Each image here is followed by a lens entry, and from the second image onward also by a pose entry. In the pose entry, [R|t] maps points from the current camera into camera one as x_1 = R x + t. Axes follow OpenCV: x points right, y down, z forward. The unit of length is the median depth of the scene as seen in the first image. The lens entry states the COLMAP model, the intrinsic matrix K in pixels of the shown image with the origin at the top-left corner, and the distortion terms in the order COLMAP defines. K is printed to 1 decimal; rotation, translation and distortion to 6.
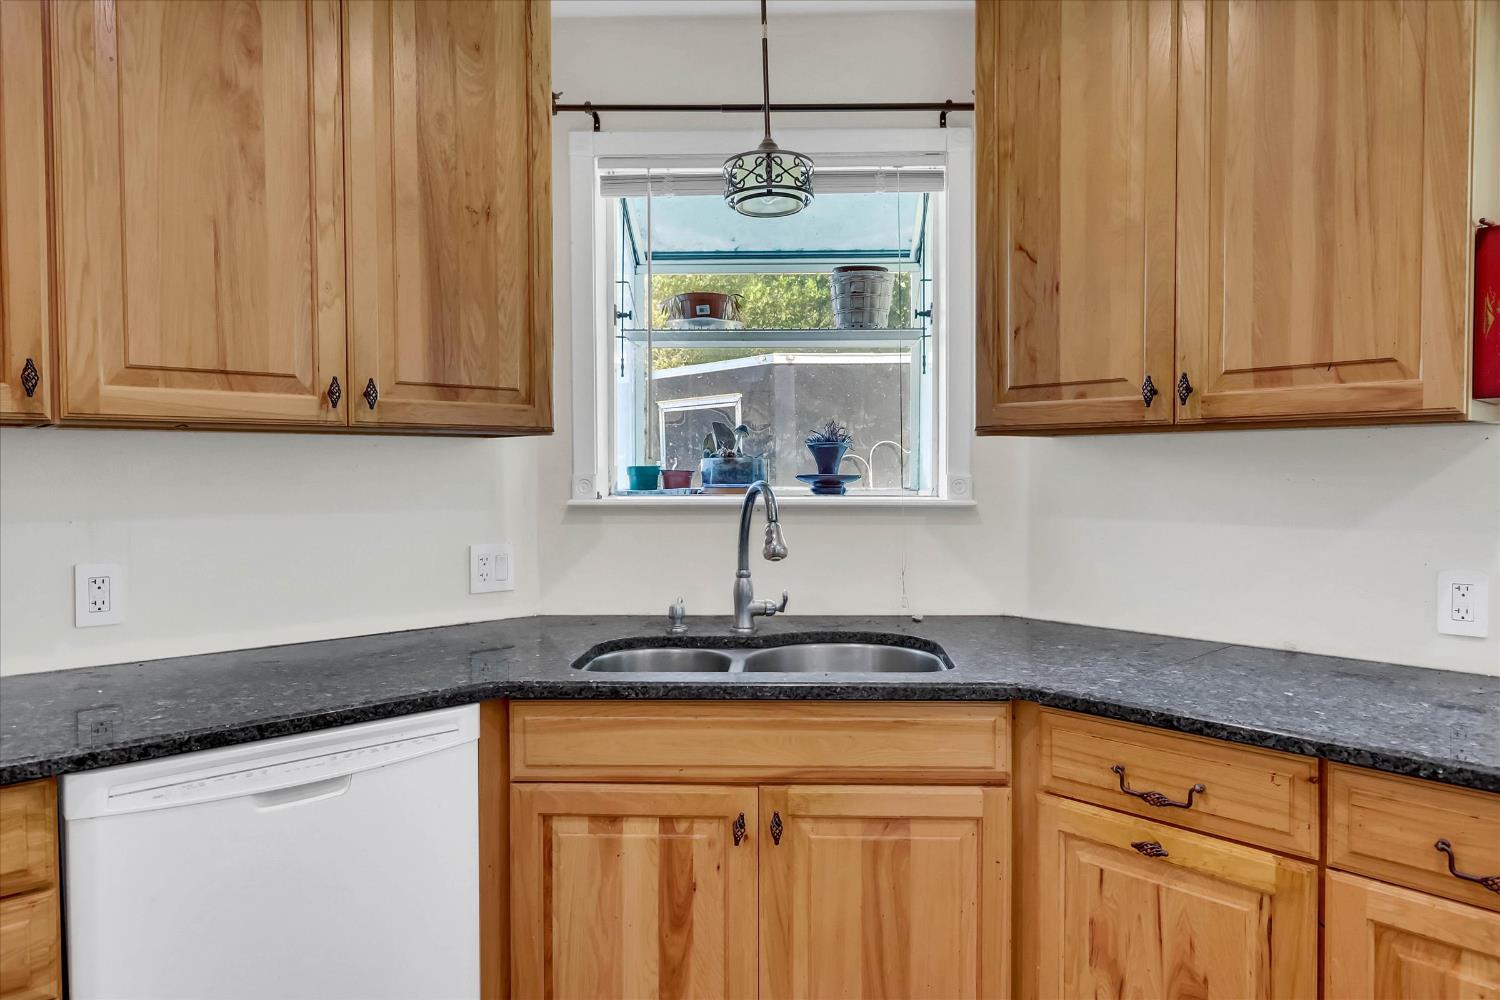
lens RADIAL K [[980.3, 0, 759.2], [0, 980.3, 493.0], [0, 0, 1]] dist [0.001727, 0.002363]
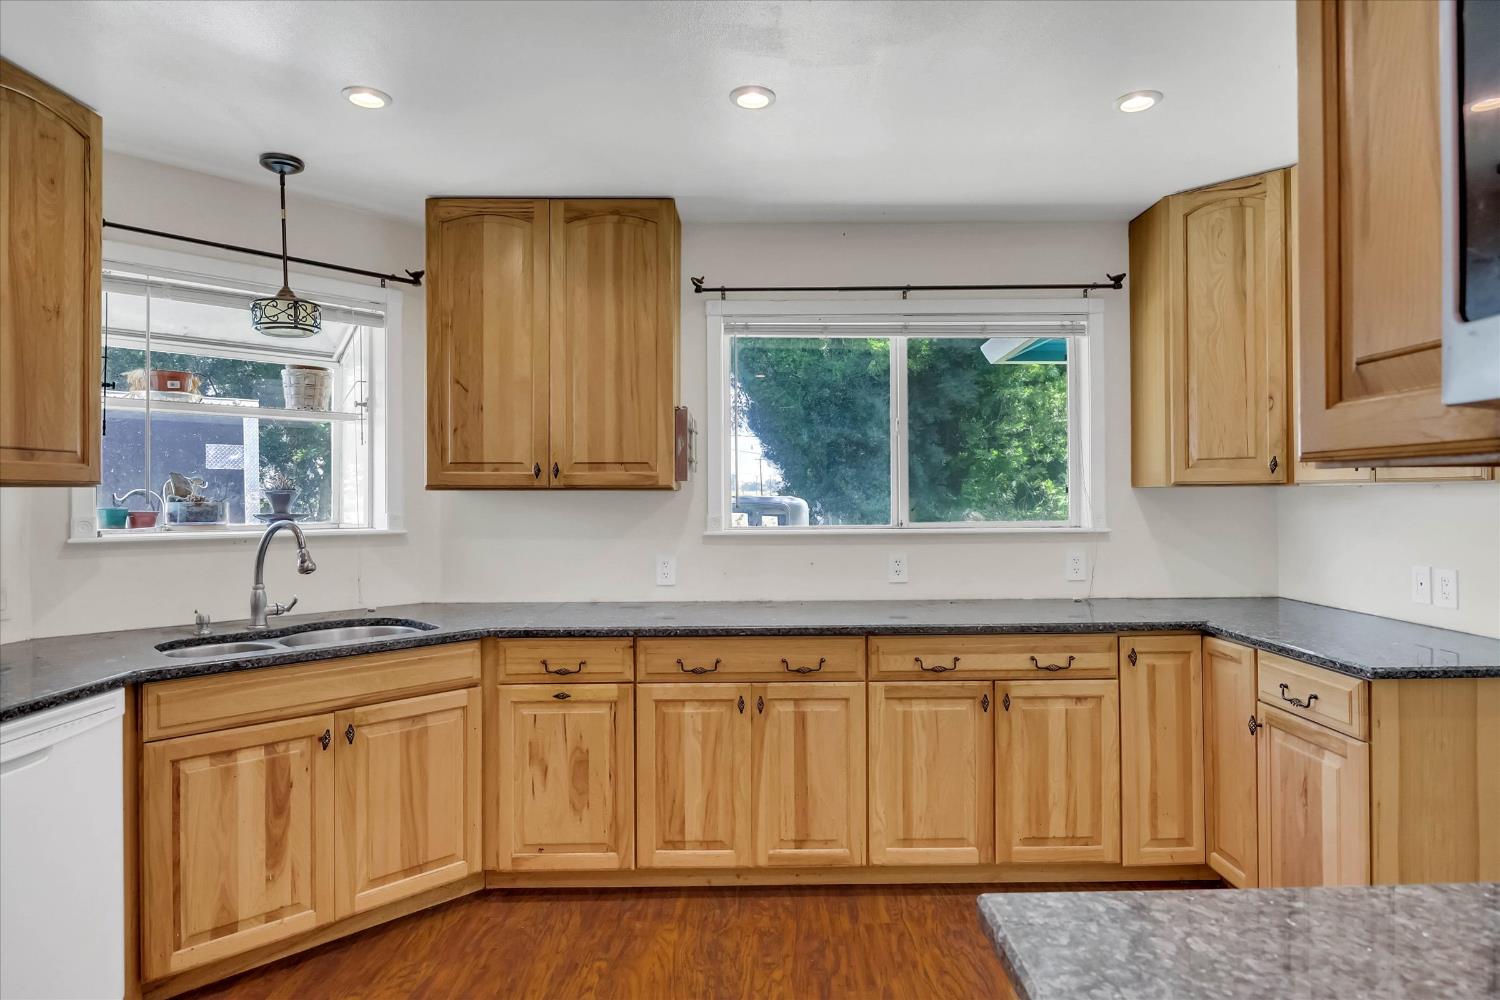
lens RADIAL K [[858.4, 0, 775.1], [0, 858.4, 495.0], [0, 0, 1]] dist [-0.005425, -0.004740]
pose [[0.668352, 0.002152, 0.743842, -0.556878], [0.016926, 0.999693, -0.018101, -0.018252], [-0.743652, 0.024688, 0.668111, -0.477681]]
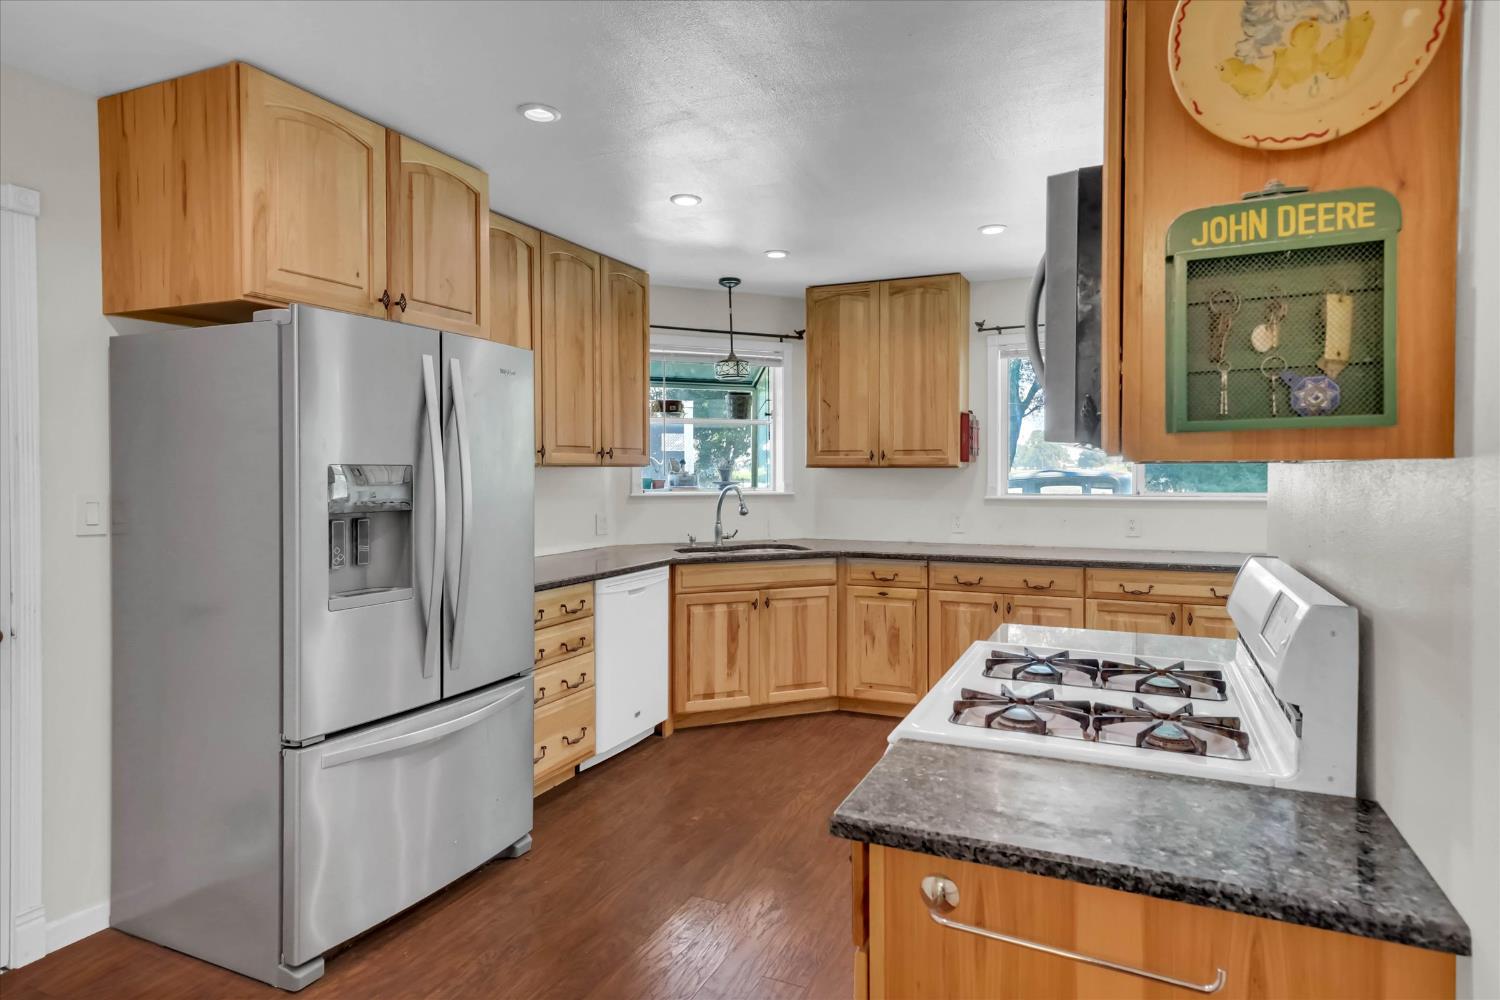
lens RADIAL K [[858.4, 0, 755.8], [0, 858.4, 479.9], [0, 0, 1]] dist [-0.005425, -0.004740]
pose [[0.922690, -0.002551, 0.385535, -0.988808], [0.007206, 0.999918, -0.010629, -0.002530], [-0.385476, 0.012586, 0.922632, -1.352075]]
